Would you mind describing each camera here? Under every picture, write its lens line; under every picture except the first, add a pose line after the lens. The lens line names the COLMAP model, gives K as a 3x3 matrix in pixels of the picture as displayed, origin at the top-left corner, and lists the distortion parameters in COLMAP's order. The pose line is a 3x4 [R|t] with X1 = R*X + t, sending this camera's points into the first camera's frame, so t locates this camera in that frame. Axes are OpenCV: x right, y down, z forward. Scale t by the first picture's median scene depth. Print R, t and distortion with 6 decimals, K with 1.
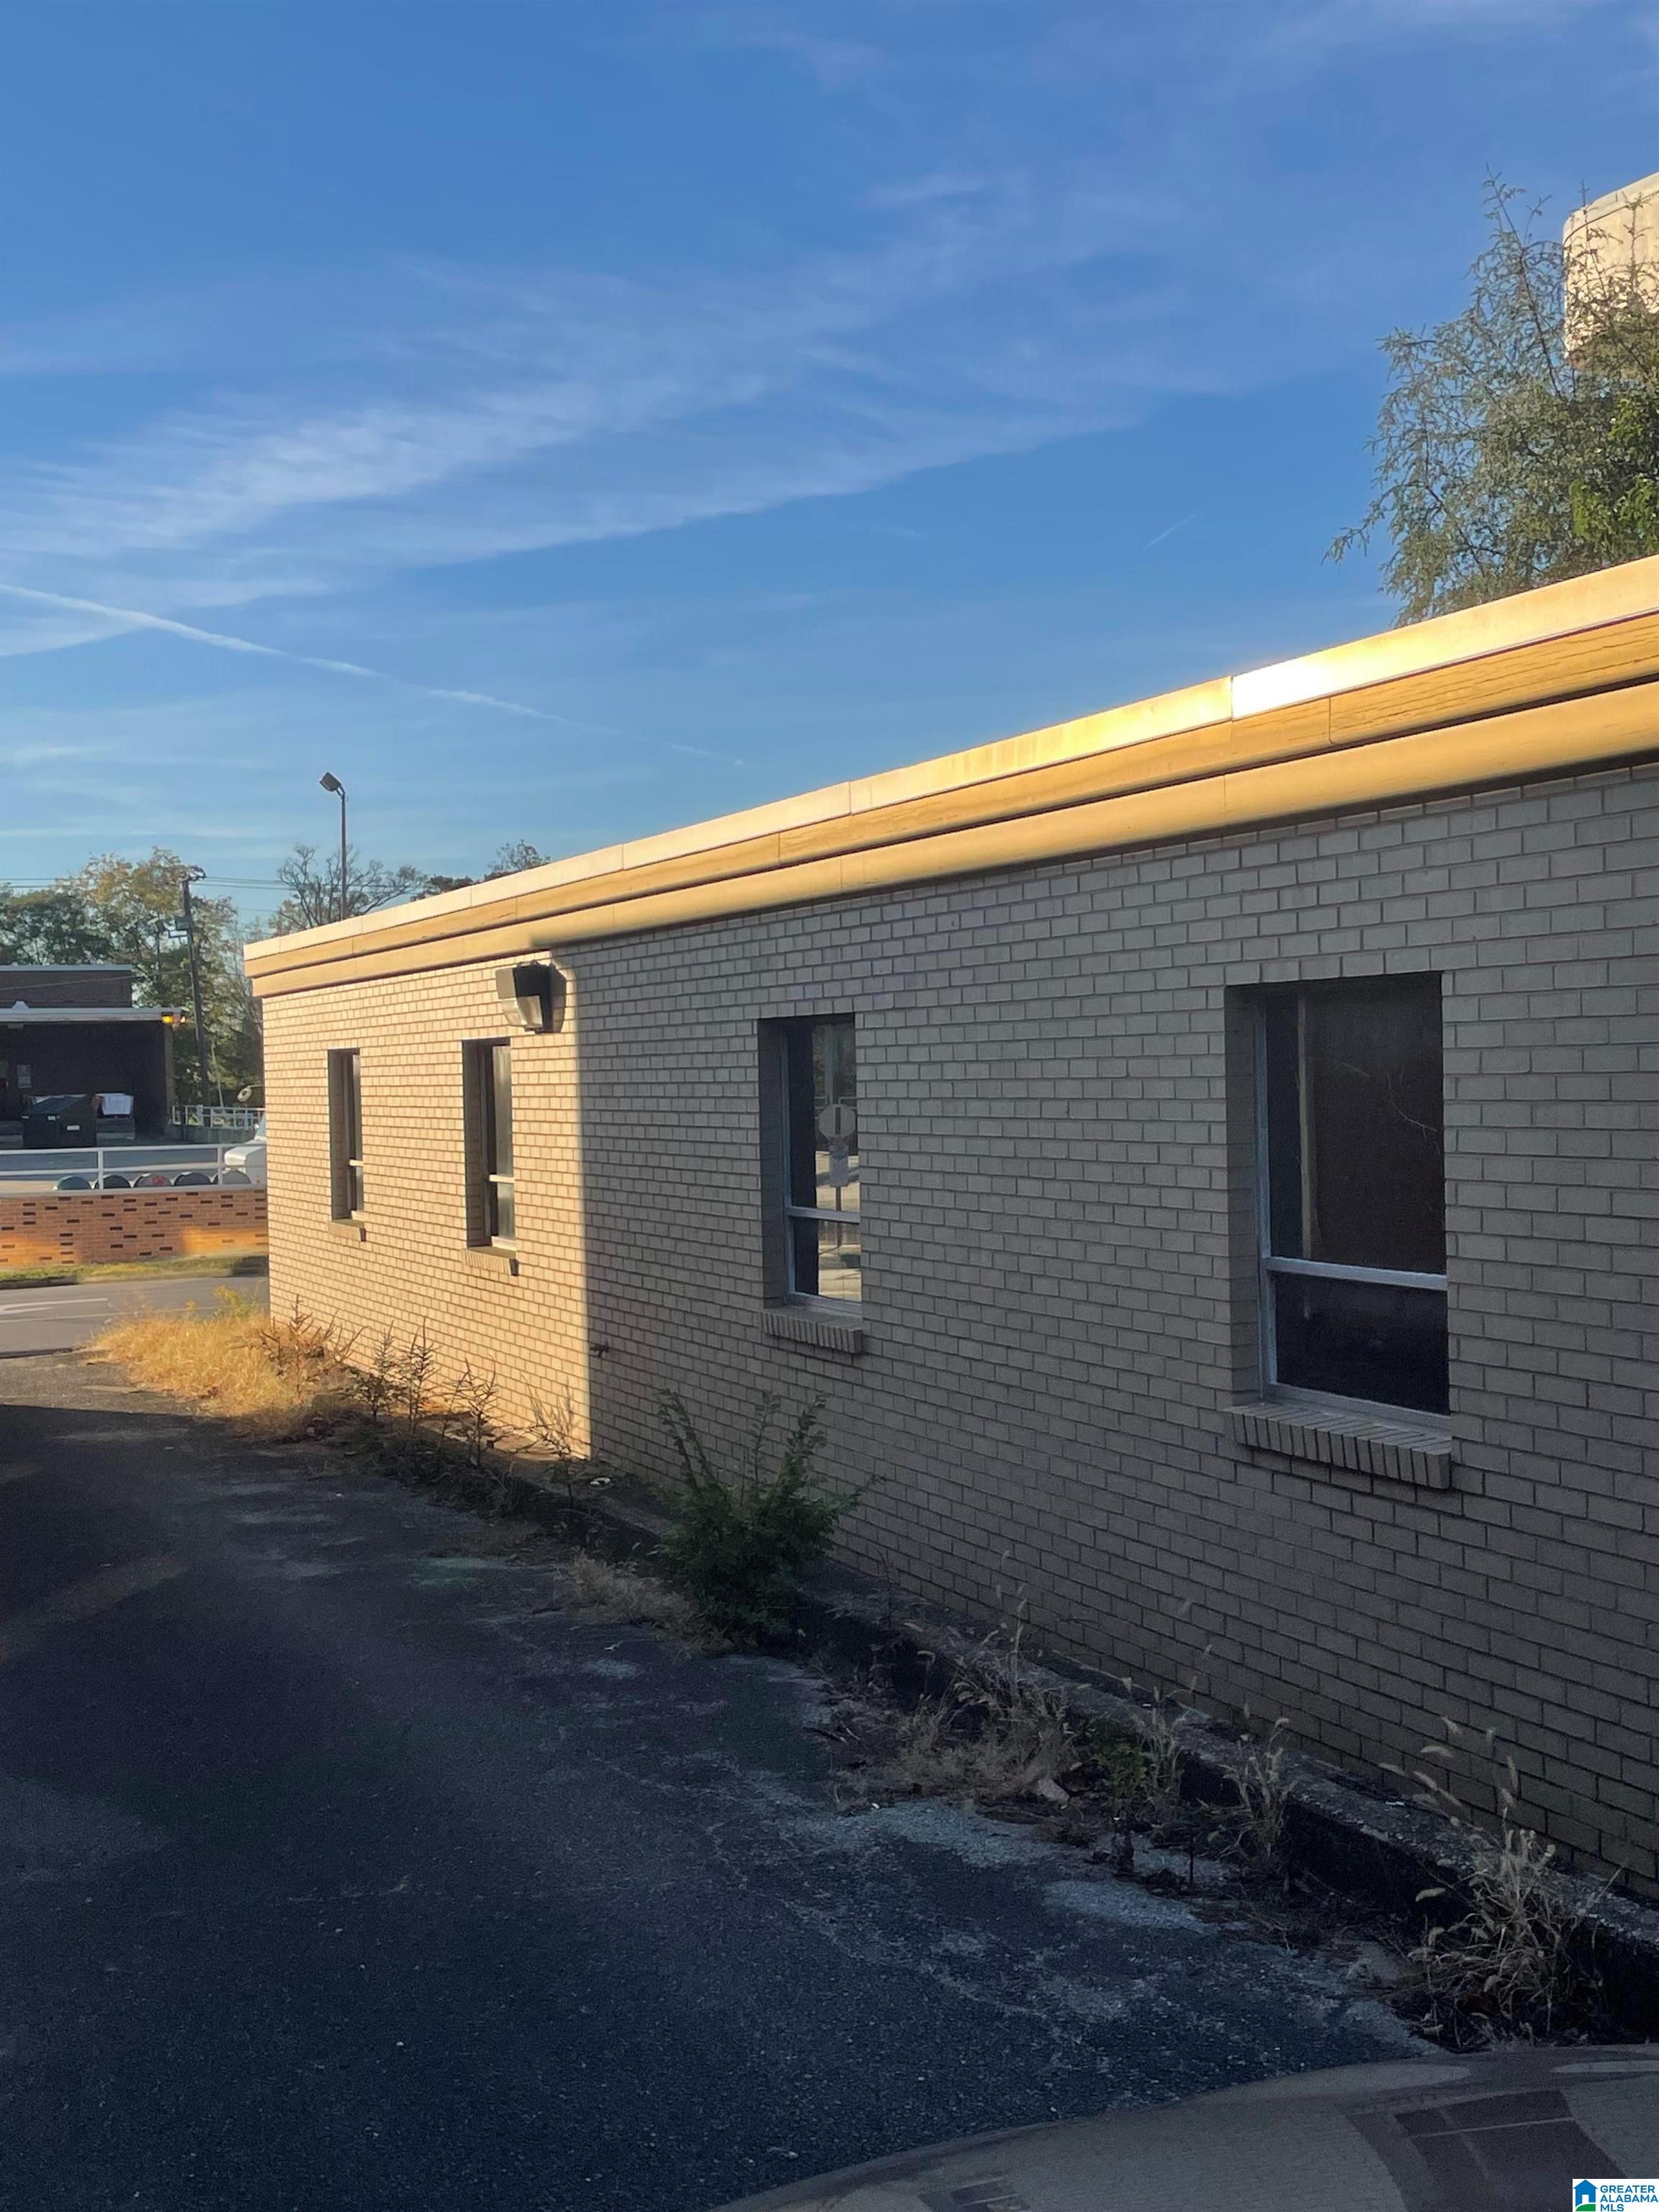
lens RADIAL K [[2793.0, 0, 831.6], [0, 2793.0, 1135.2], [0, 0, 1]] dist [0.157743, -0.448732]
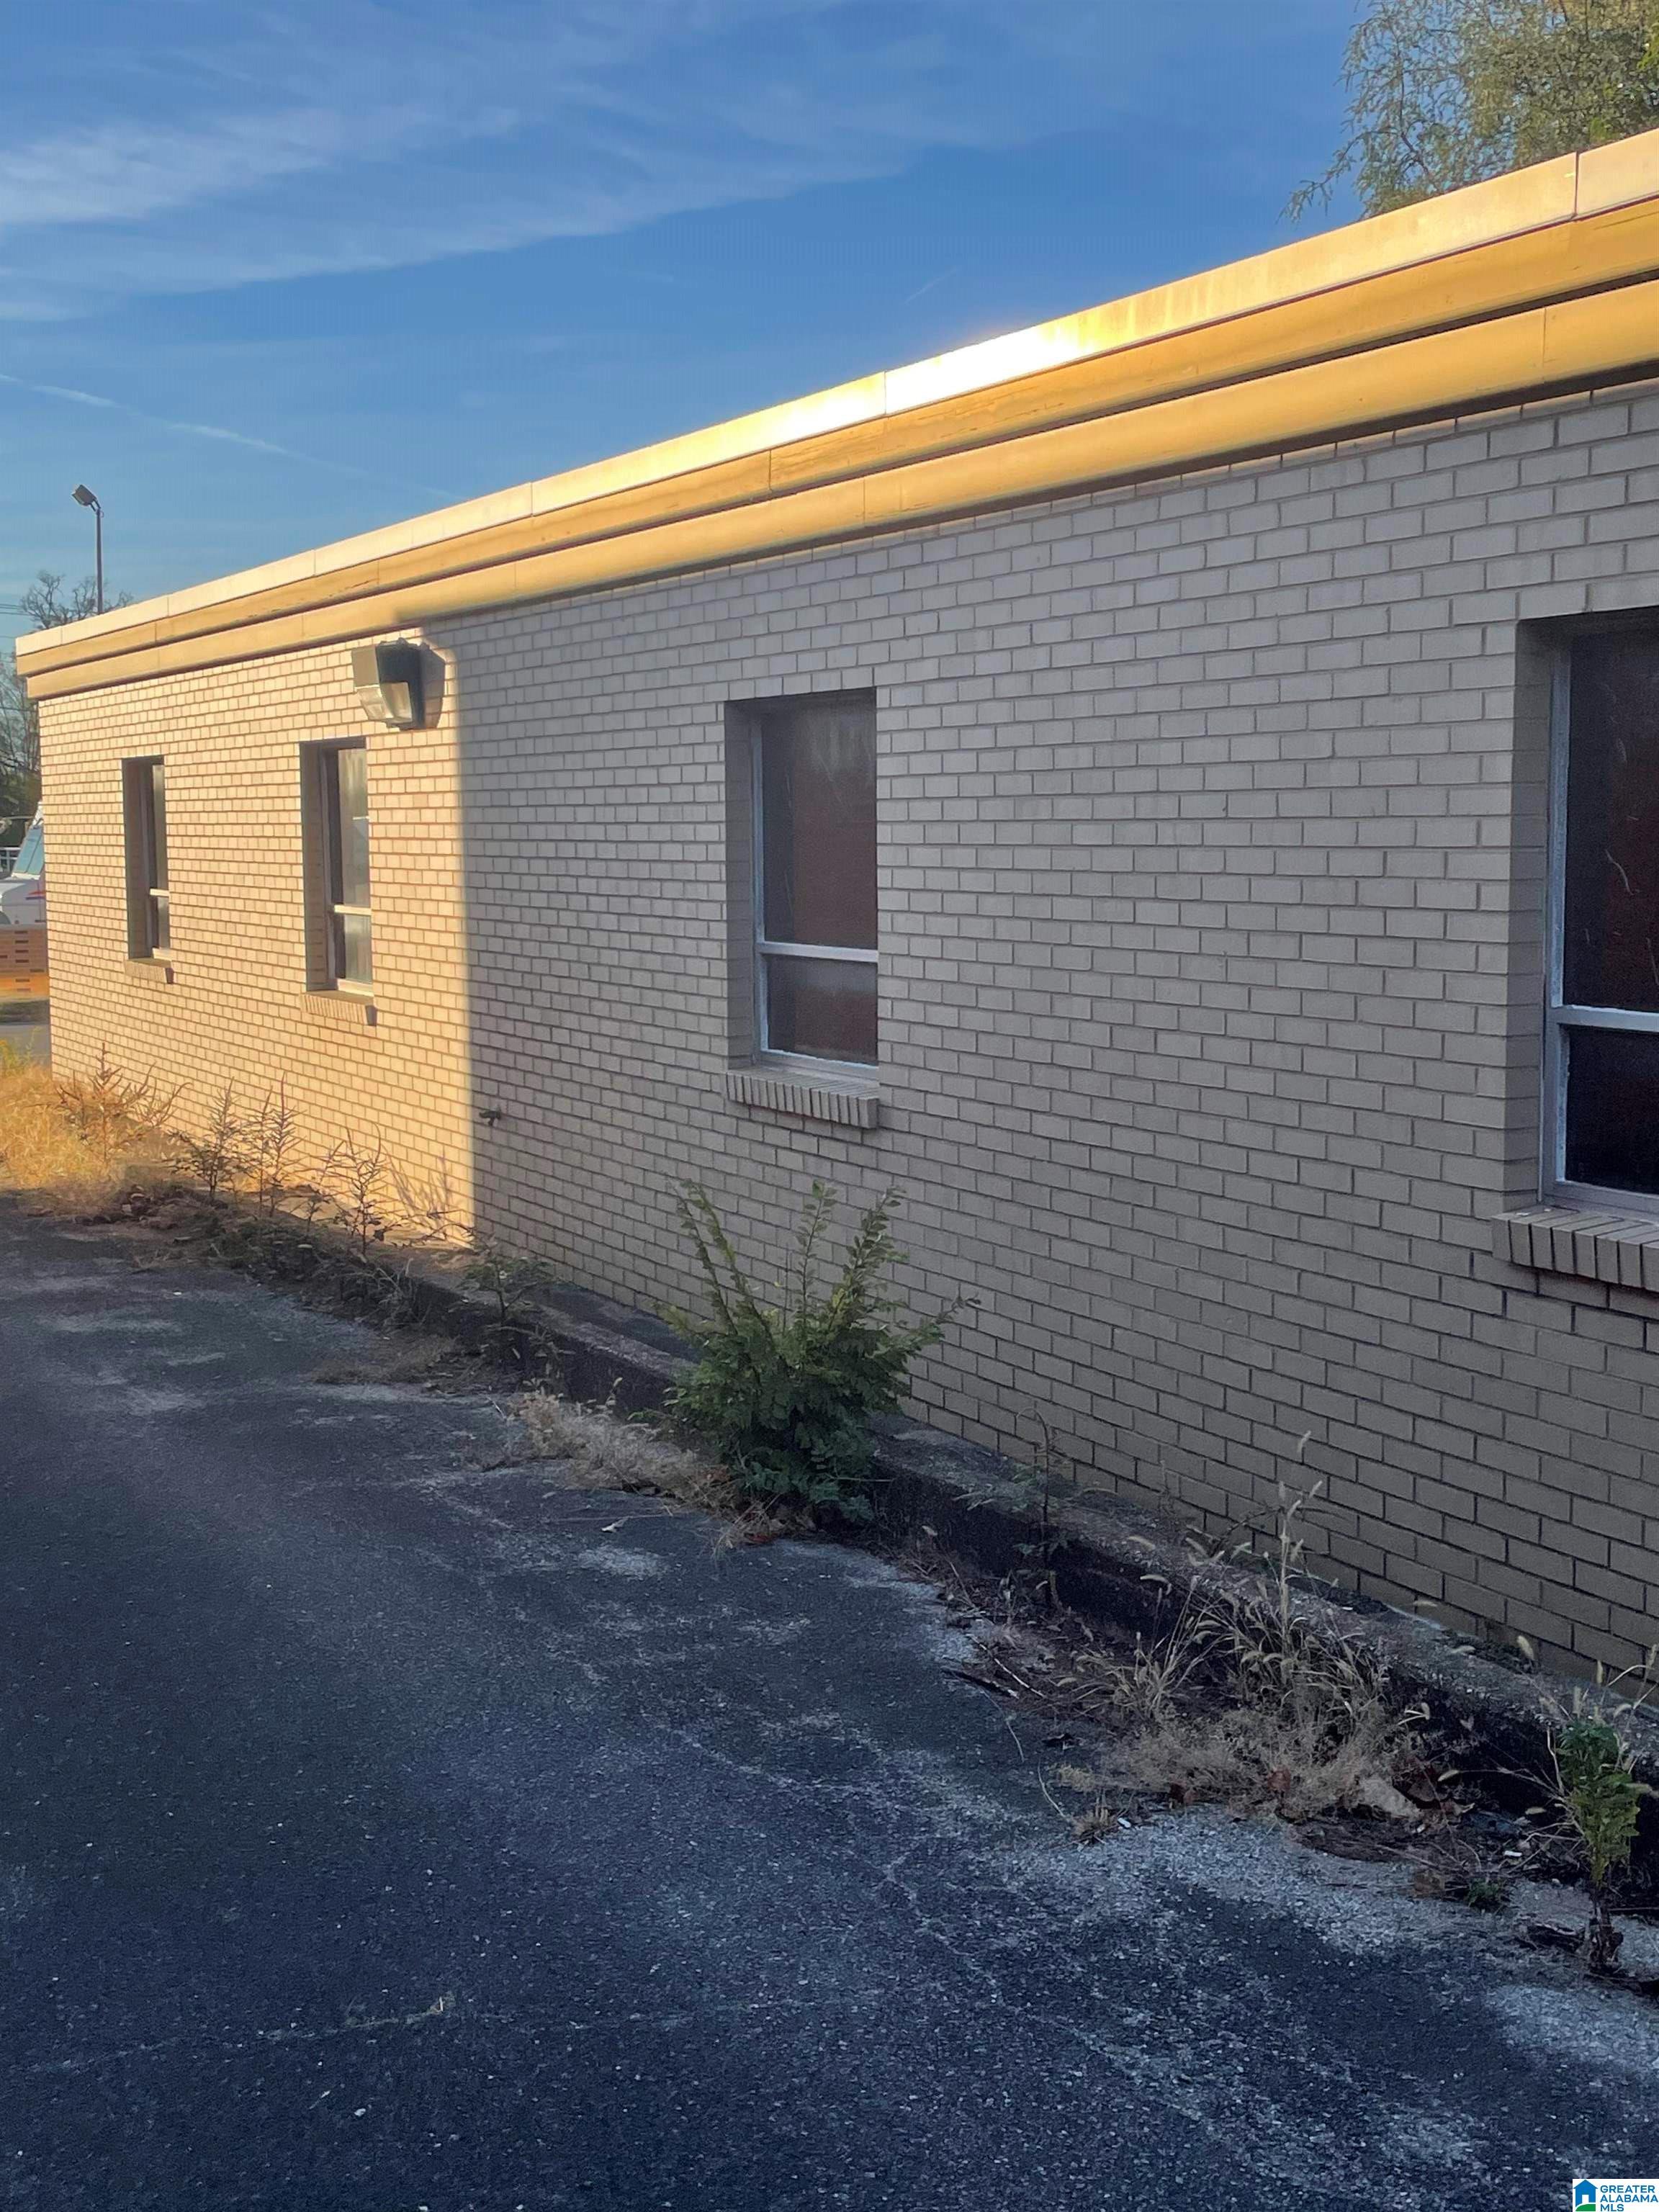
lens RADIAL K [[2793.0, 0, 831.6], [0, 2793.0, 1135.2], [0, 0, 1]] dist [0.157743, -0.448732]
pose [[0.996309, 0.009345, 0.085331, -0.053337], [-0.016592, 0.996275, 0.084620, 0.010898], [-0.084222, -0.085723, 0.992753, 0.174663]]
